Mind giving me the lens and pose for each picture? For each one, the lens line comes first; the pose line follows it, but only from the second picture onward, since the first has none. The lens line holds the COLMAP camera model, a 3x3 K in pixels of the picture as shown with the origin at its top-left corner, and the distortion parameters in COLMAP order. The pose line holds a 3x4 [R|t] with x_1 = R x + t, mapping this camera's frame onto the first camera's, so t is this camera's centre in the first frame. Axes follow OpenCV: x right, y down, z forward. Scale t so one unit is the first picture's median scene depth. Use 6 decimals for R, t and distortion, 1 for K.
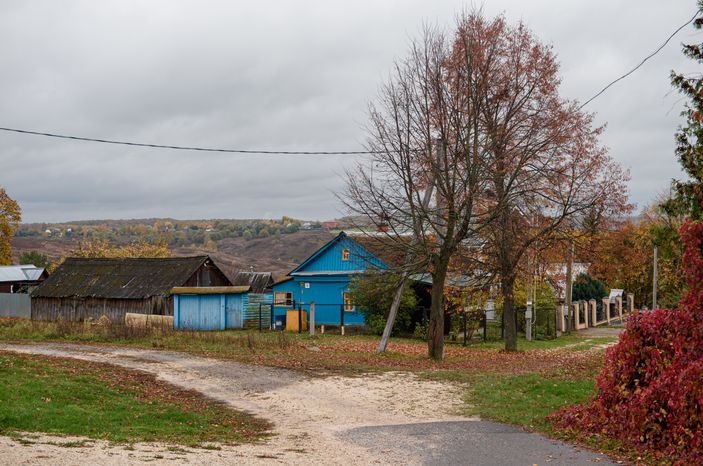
lens RADIAL K [[947.6, 0, 351.5], [0, 947.6, 233.0], [0, 0, 1]] dist [0.121789, 0.020941]
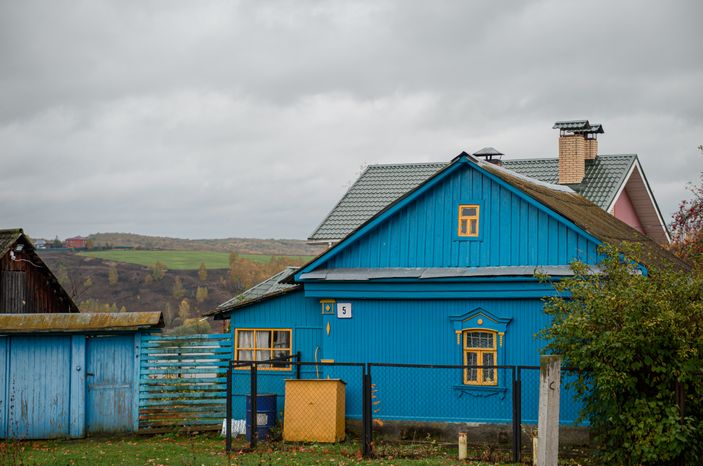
lens RADIAL K [[1329.5, 0, 351.5], [0, 1329.5, 233.0], [0, 0, 1]] dist [0.111624, -0.078399]
pose [[0.982587, 0.021188, 0.184594, -0.137489], [-0.017392, 0.999603, -0.022158, 0.038641], [-0.184990, 0.018562, 0.982565, 0.530535]]
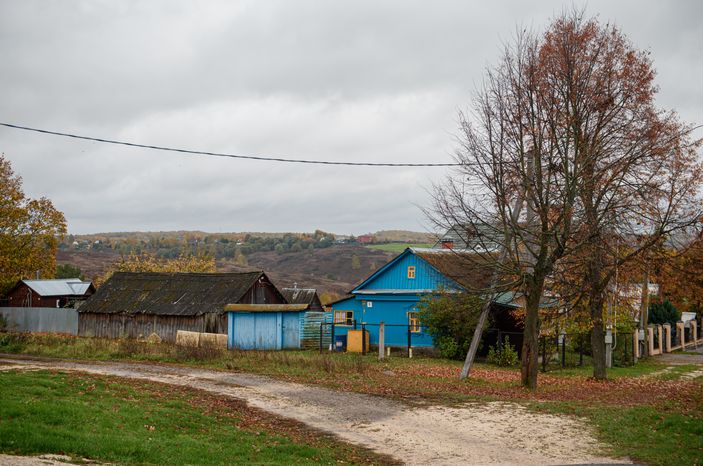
lens RADIAL K [[985.5, 0, 351.5], [0, 985.5, 233.0], [0, 0, 1]] dist [0.136676, -0.029211]
pose [[0.999329, 0.010473, -0.035108, -0.031580], [-0.011003, 0.999828, -0.014928, -0.001068], [0.034945, 0.015304, 0.999272, 0.014421]]
